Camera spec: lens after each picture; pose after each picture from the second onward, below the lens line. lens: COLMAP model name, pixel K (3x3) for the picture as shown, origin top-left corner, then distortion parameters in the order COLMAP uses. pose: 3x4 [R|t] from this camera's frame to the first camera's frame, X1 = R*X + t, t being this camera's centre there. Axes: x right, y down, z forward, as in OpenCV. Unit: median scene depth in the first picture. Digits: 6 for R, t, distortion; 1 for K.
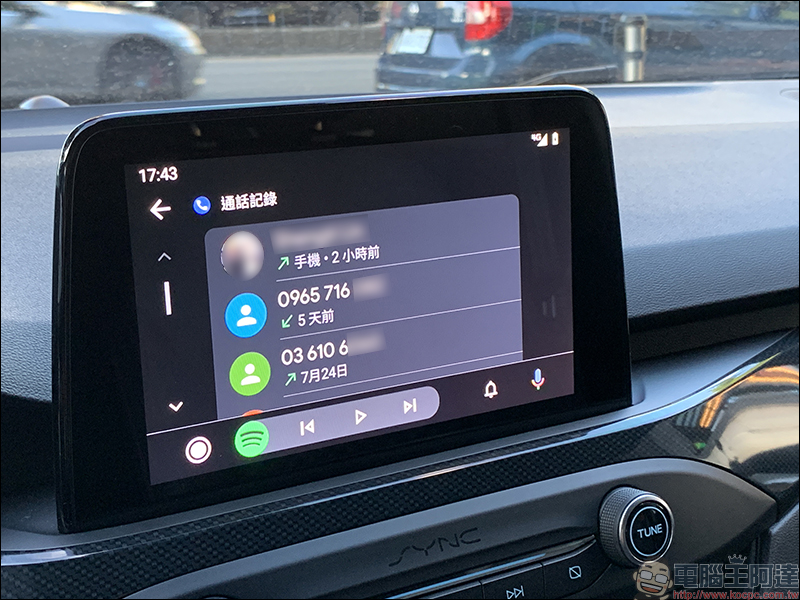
lens RADIAL K [[1269.4, 0, 394.4], [0, 1269.4, 293.3], [0, 0, 1]] dist [0.096065, 0.000000]
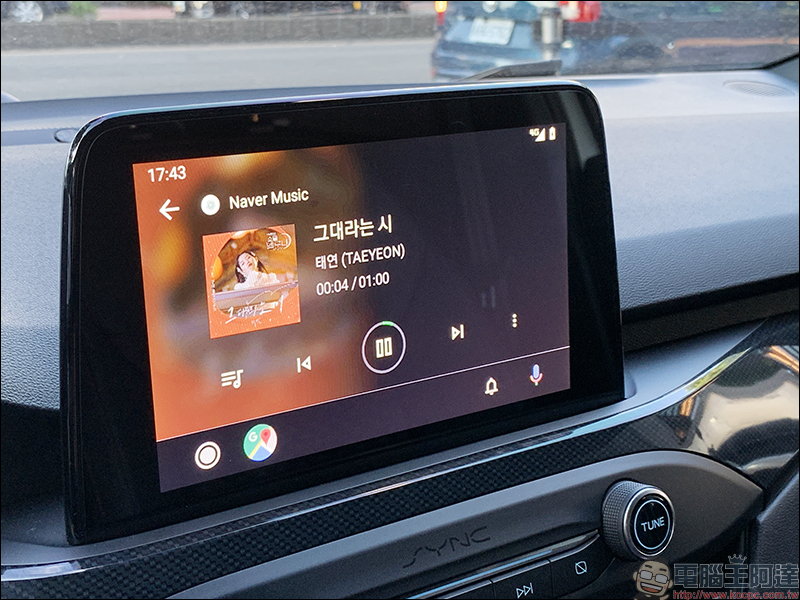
lens RADIAL K [[1269.4, 0, 396.1], [0, 1269.4, 291.9], [0, 0, 1]] dist [0.096065, 0.000000]
pose [[0.997212, -0.014582, 0.073182, -0.073251], [0.014094, 0.999875, 0.007177, -0.006619], [-0.073278, -0.006126, 0.997293, 0.014667]]
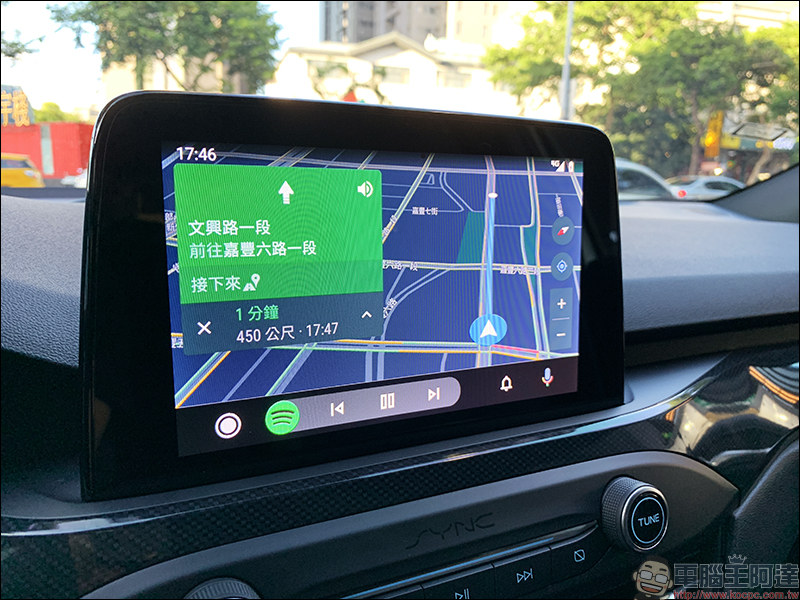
lens RADIAL K [[639.2, 0, 400.3], [0, 639.2, 303.3], [0, 0, 1]] dist [-0.014531, -0.003109]
pose [[0.997369, 0.043394, -0.058069, 0.011878], [-0.046584, 0.997412, -0.054764, 0.041604], [0.055542, 0.057325, 0.996809, 0.442644]]
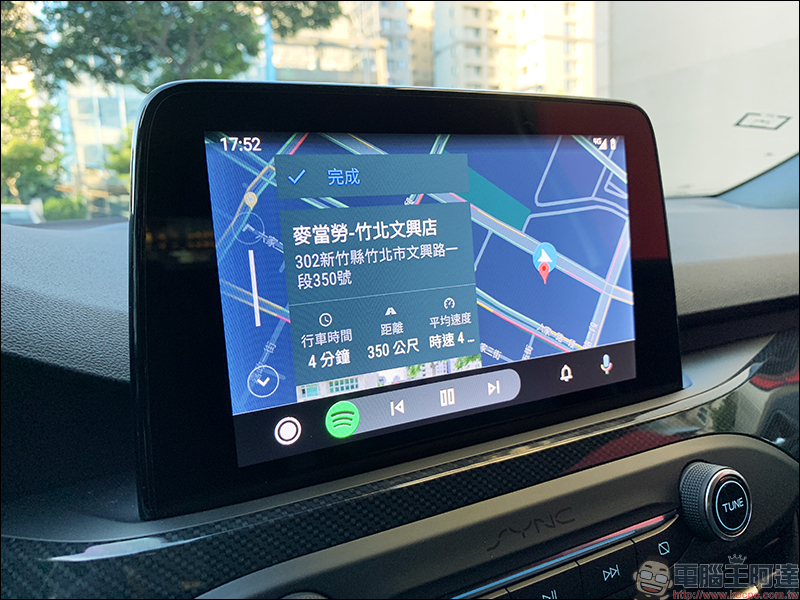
lens RADIAL K [[639.2, 0, 393.1], [0, 639.2, 302.8], [0, 0, 1]] dist [-0.014531, -0.003109]
pose [[0.997734, -0.029967, -0.060233, -0.037311], [0.023837, 0.994698, -0.100042, 0.070050], [0.062912, 0.098379, 0.993158, 0.467701]]
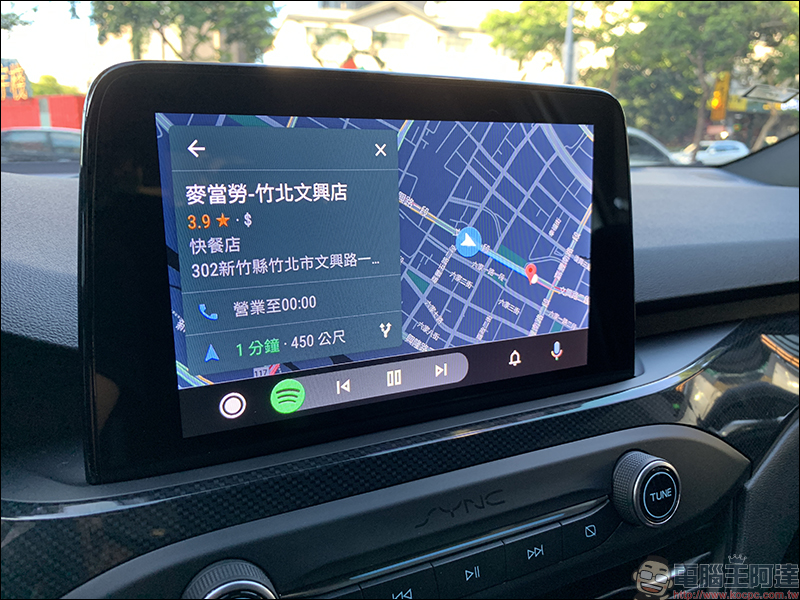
lens RADIAL K [[639.2, 0, 396.4], [0, 639.2, 301.6], [0, 0, 1]] dist [-0.014531, -0.003109]
pose [[0.997191, 0.033011, -0.067240, 0.008694], [-0.033756, 0.999380, -0.009962, 0.036988], [0.066869, 0.012204, 0.997687, 0.455906]]
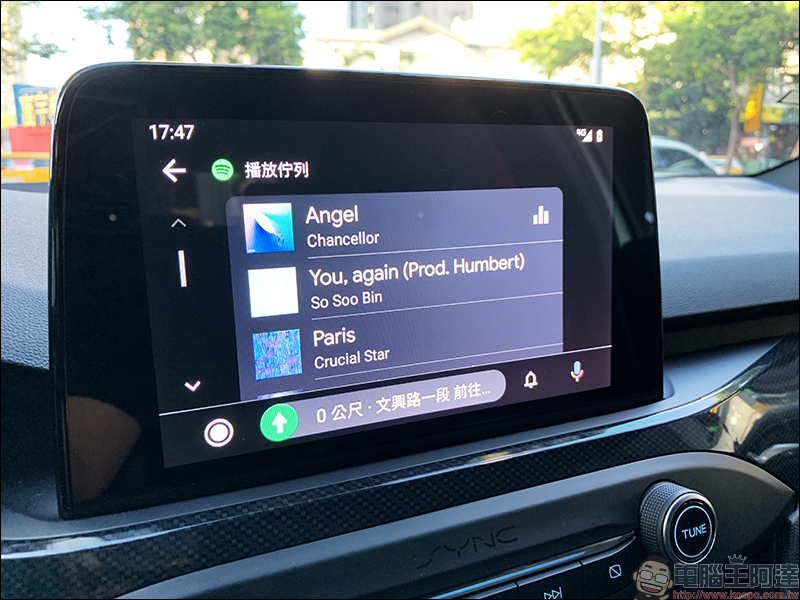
lens RADIAL K [[639.2, 0, 397.6], [0, 639.2, 303.1], [0, 0, 1]] dist [-0.014531, -0.003109]
pose [[0.993374, 0.023678, -0.112457, 0.027033], [-0.027583, 0.999065, -0.033300, 0.035857], [0.111563, 0.036181, 0.993098, 0.497652]]
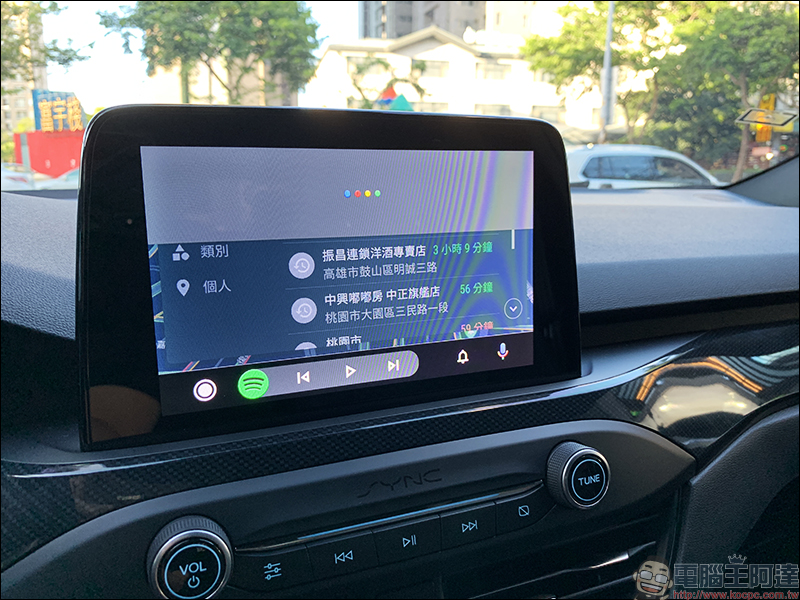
lens RADIAL K [[639.2, 0, 398.1], [0, 639.2, 299.2], [0, 0, 1]] dist [-0.014531, -0.003109]
pose [[0.991081, 0.032540, -0.129229, 0.095862], [-0.039138, 0.998039, -0.048846, 0.054570], [0.127386, 0.053468, 0.990411, 0.384216]]
